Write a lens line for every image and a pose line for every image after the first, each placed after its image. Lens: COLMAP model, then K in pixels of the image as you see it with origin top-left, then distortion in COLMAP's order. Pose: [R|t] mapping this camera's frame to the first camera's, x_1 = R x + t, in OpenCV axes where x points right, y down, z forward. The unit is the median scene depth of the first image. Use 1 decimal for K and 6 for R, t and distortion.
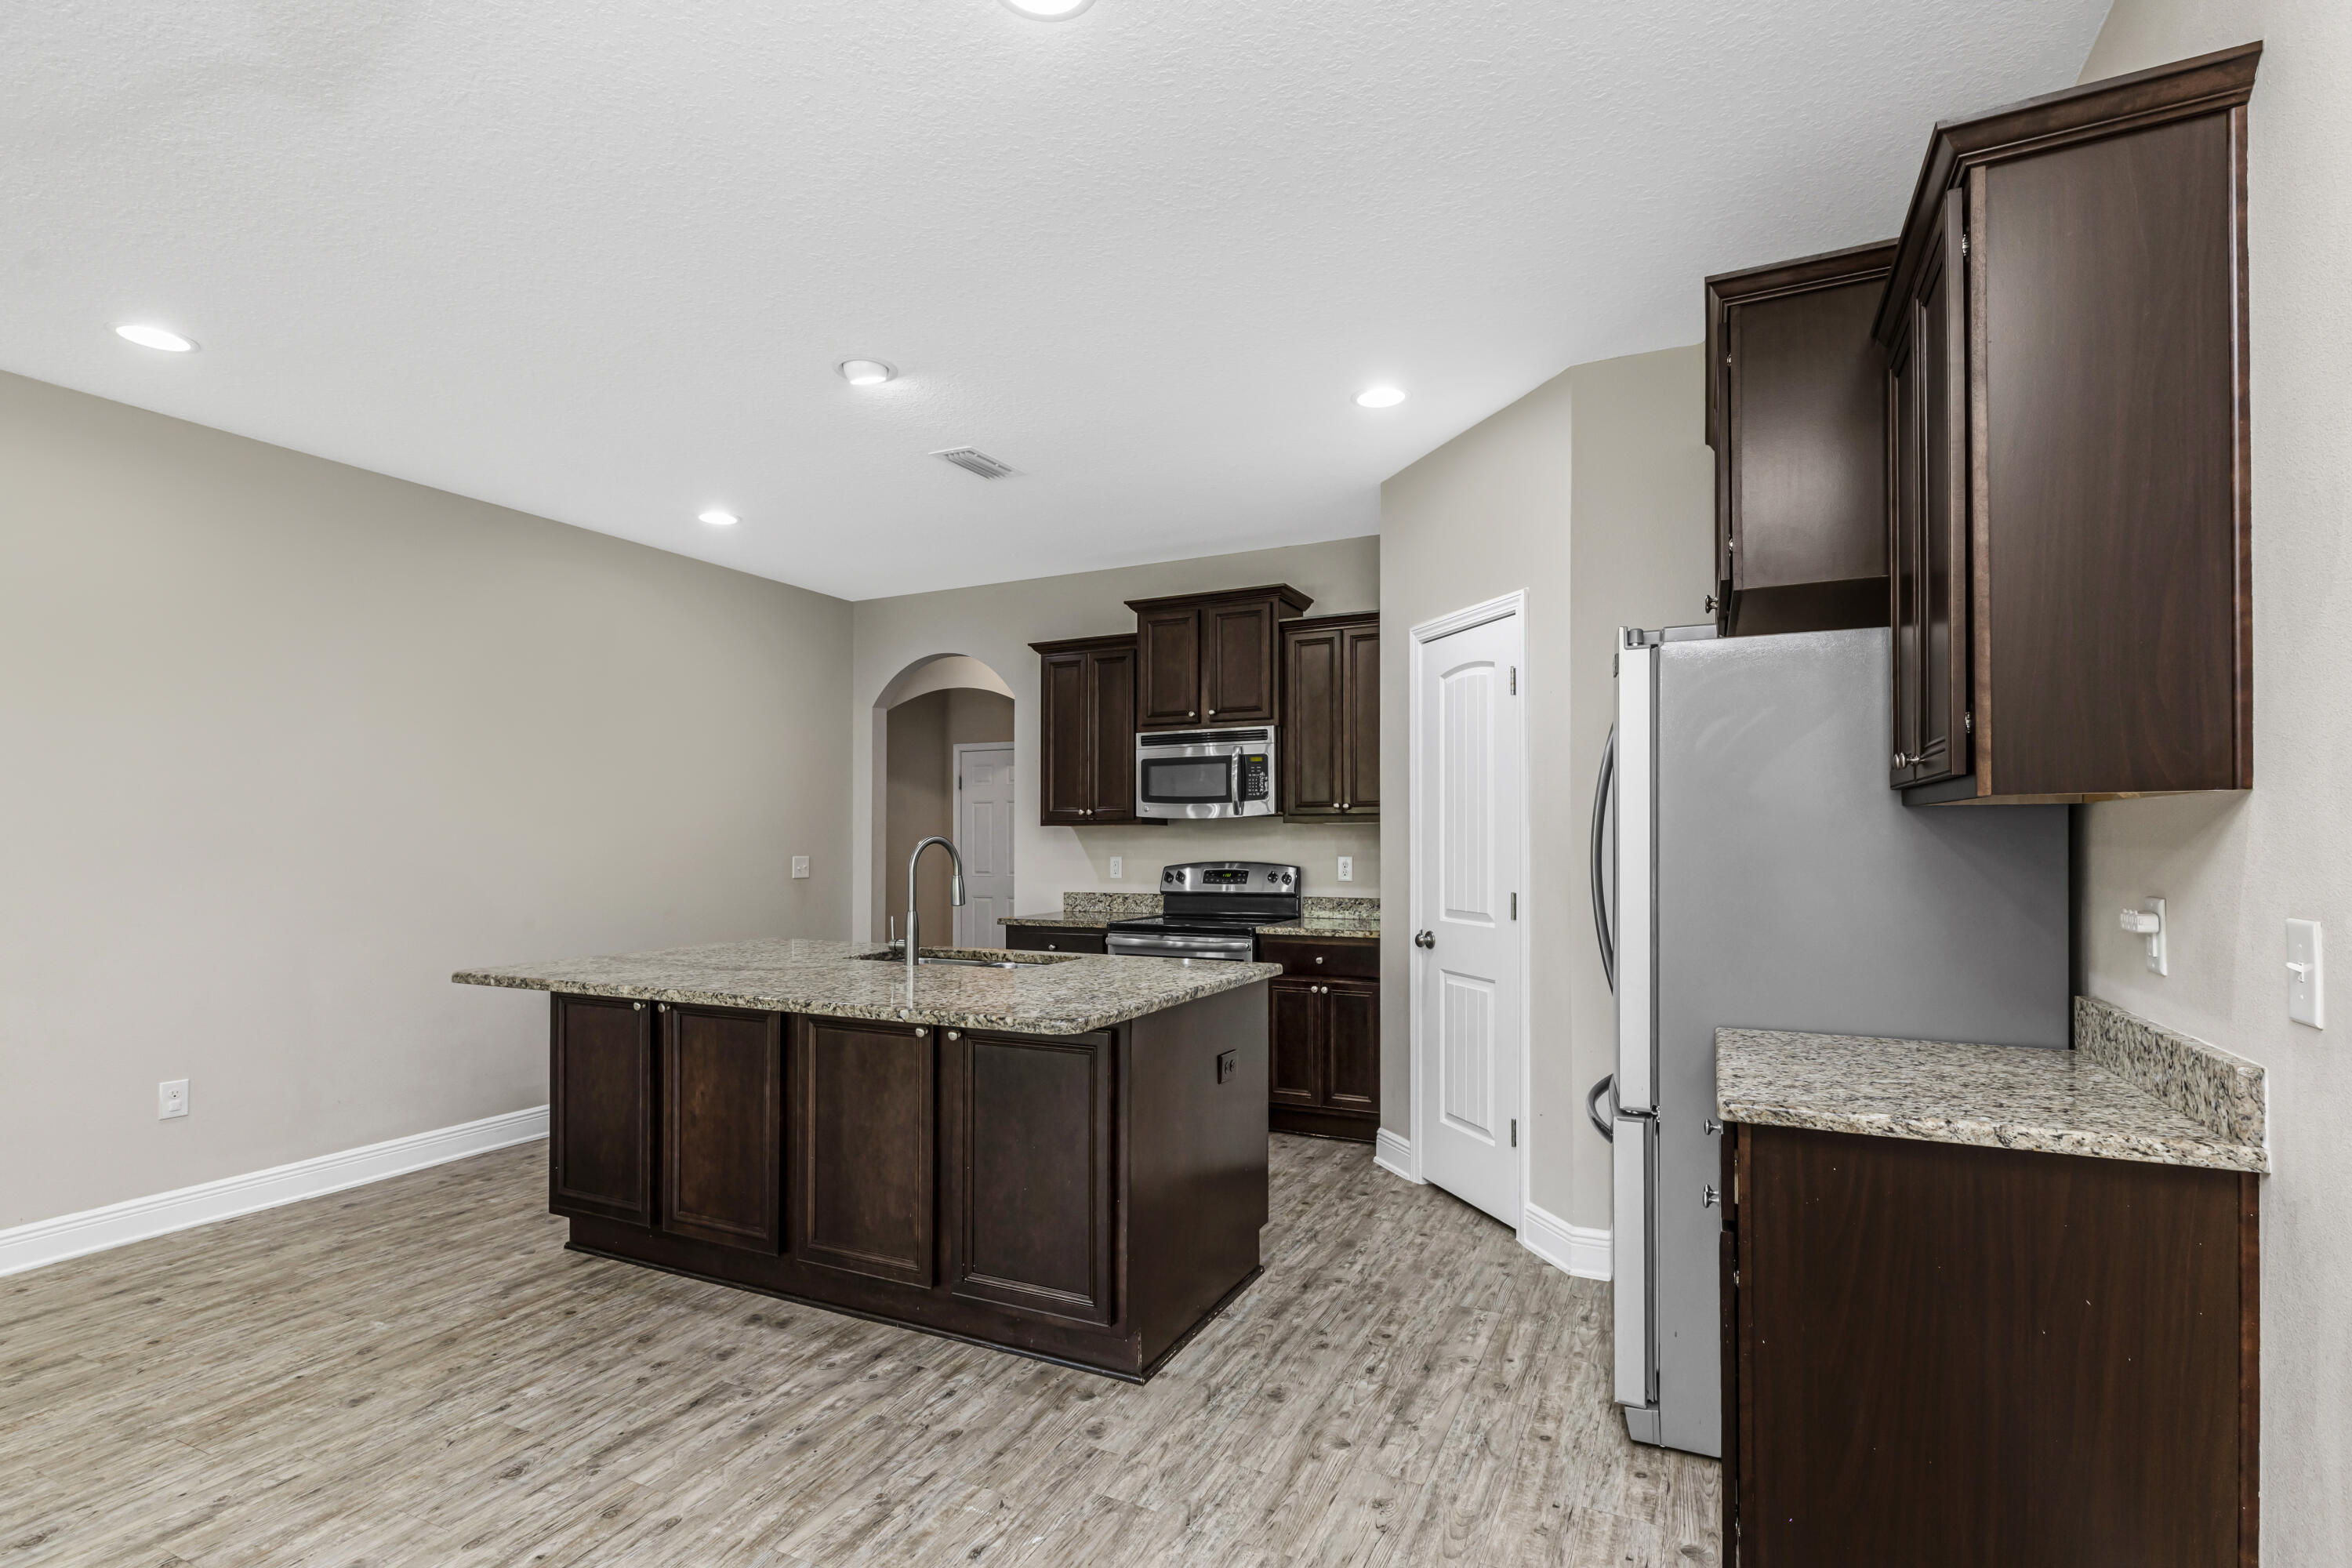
lens RADIAL K [[1112.2, 0, 1200.7], [0, 1112.2, 823.7], [0, 0, 1]] dist [0.006145, -0.000512]
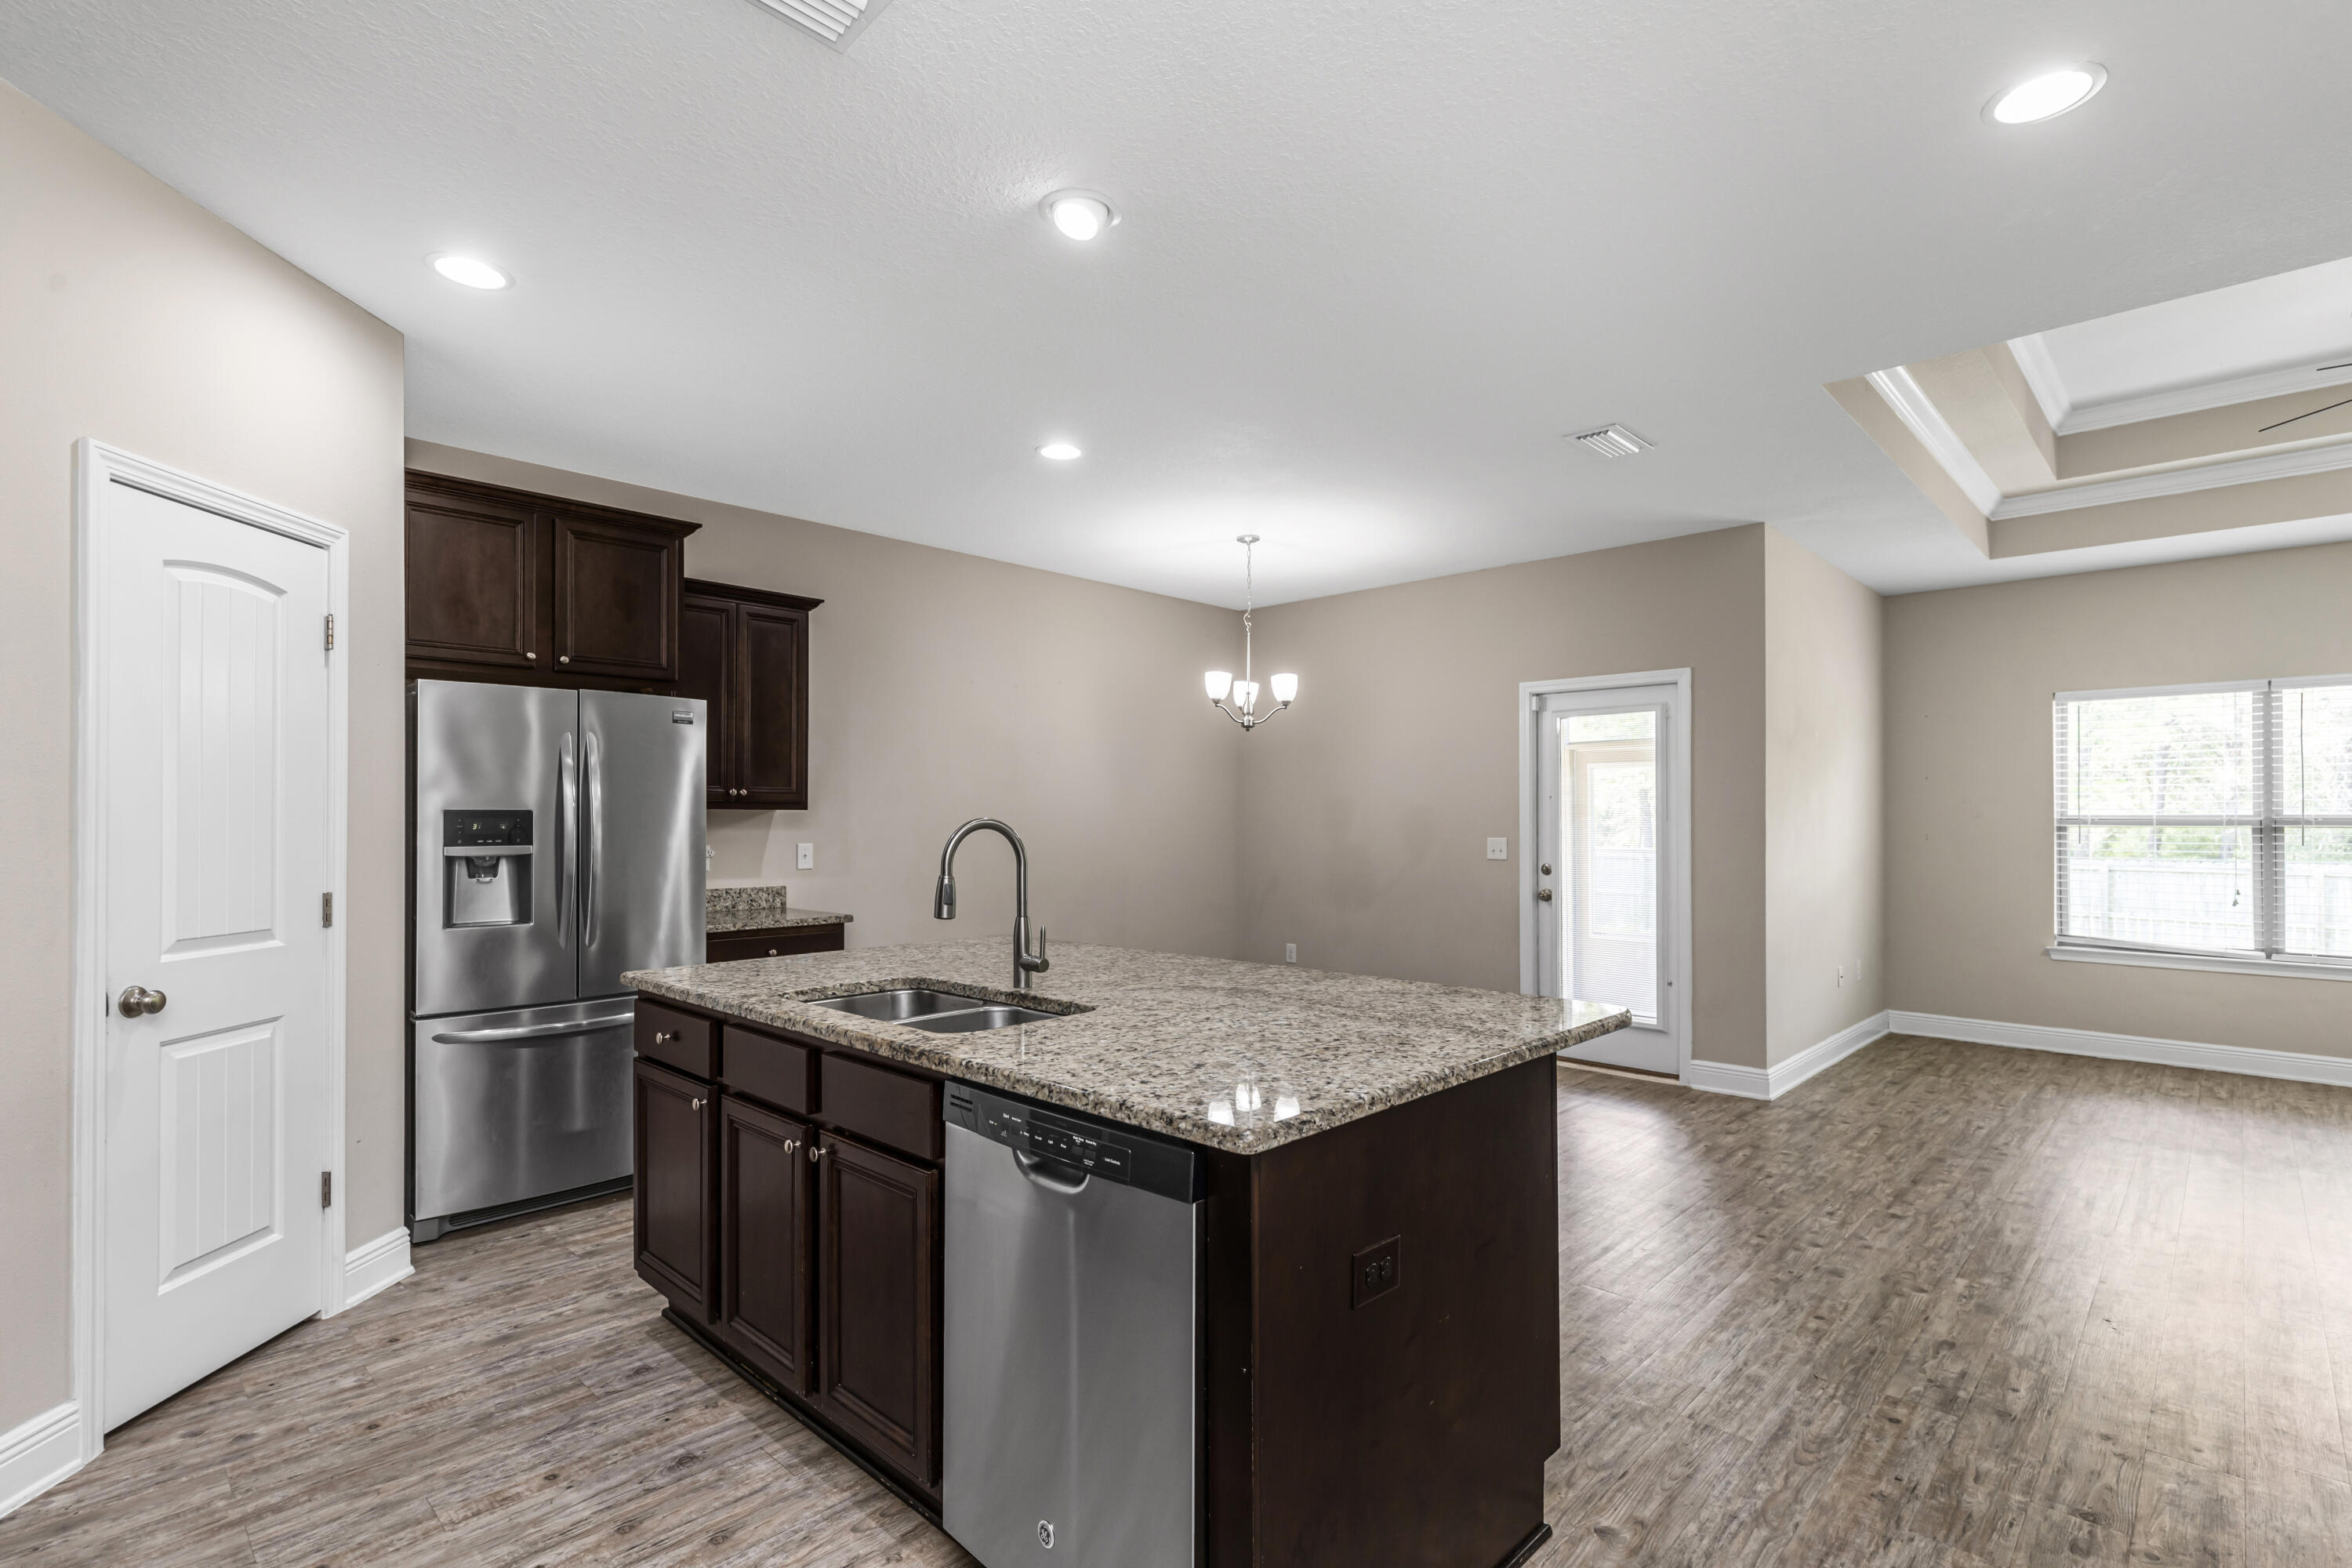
lens RADIAL K [[1112.2, 0, 1218.2], [0, 1112.2, 806.4], [0, 0, 1]] dist [0.006145, -0.000512]
pose [[-0.959322, 0.012038, 0.282056, -0.544426], [0.005077, 0.999665, -0.025398, 0.022217], [-0.282267, -0.022933, -0.959062, 1.522959]]
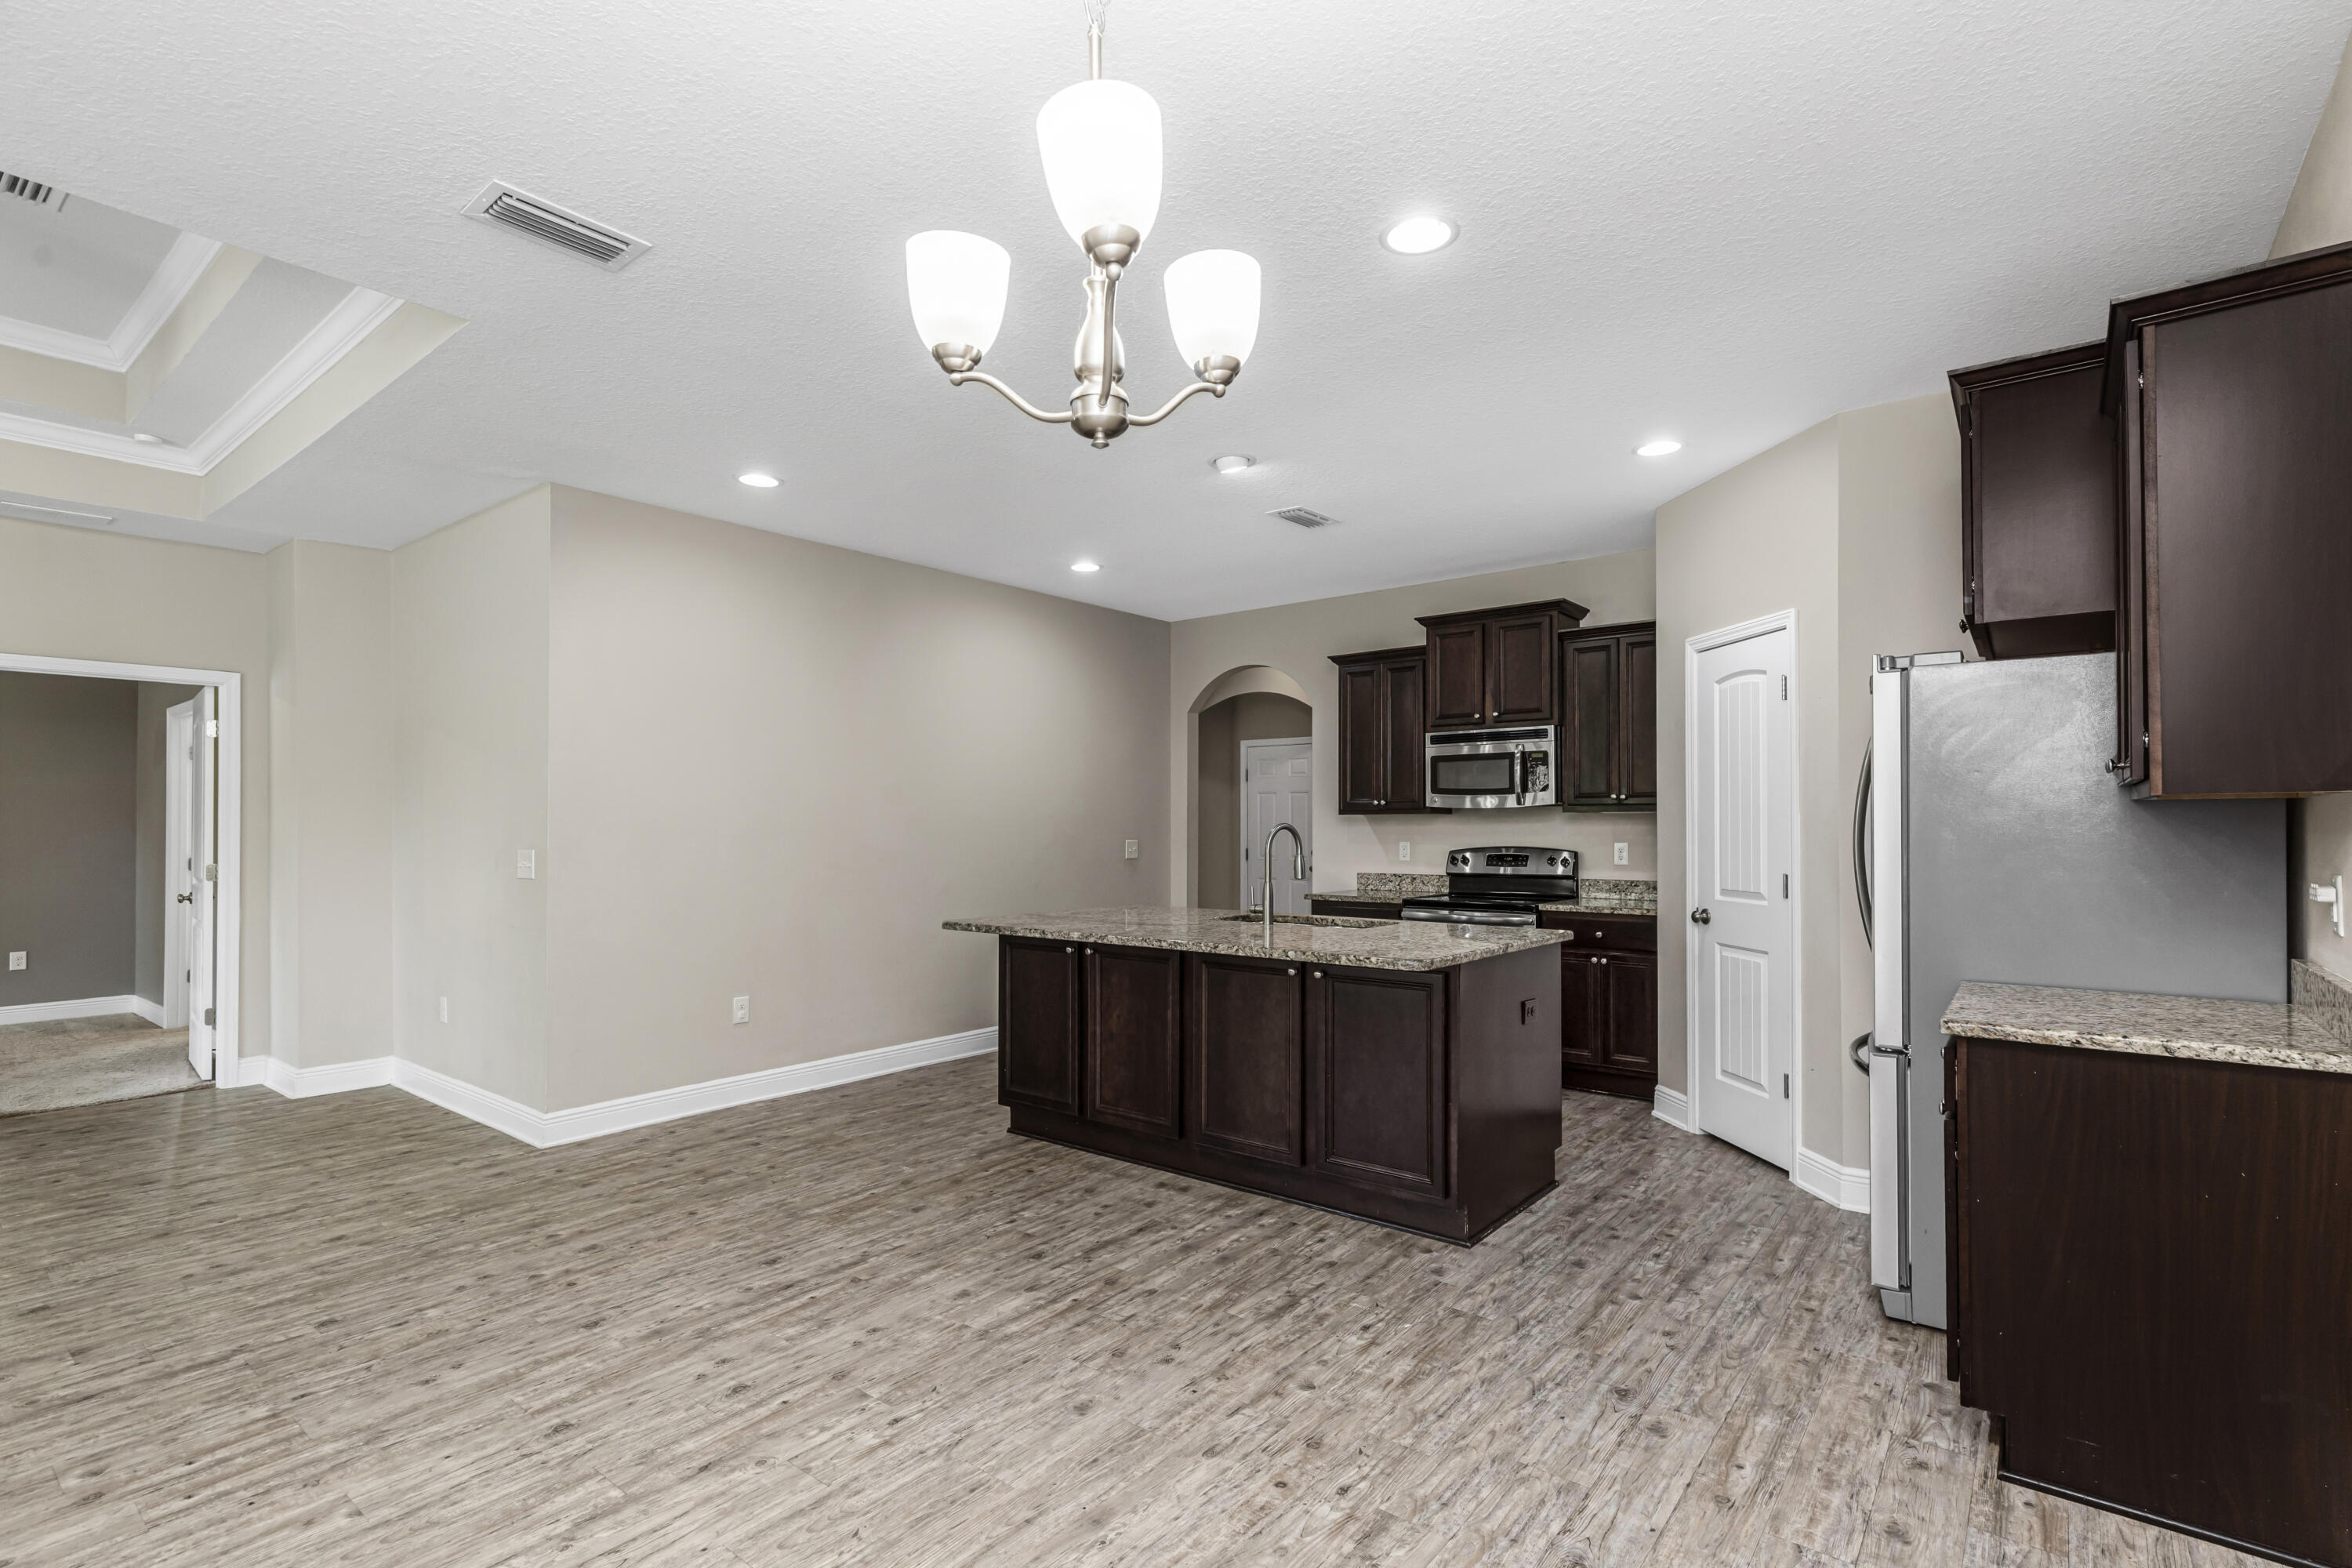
lens RADIAL K [[1112.2, 0, 1185.9], [0, 1112.2, 804.7], [0, 0, 1]] dist [0.006145, -0.000512]
pose [[0.973531, -0.003021, -0.228536, -0.052779], [0.001849, 0.999984, -0.005345, -0.003905], [0.228548, 0.004781, 0.973521, -0.239081]]
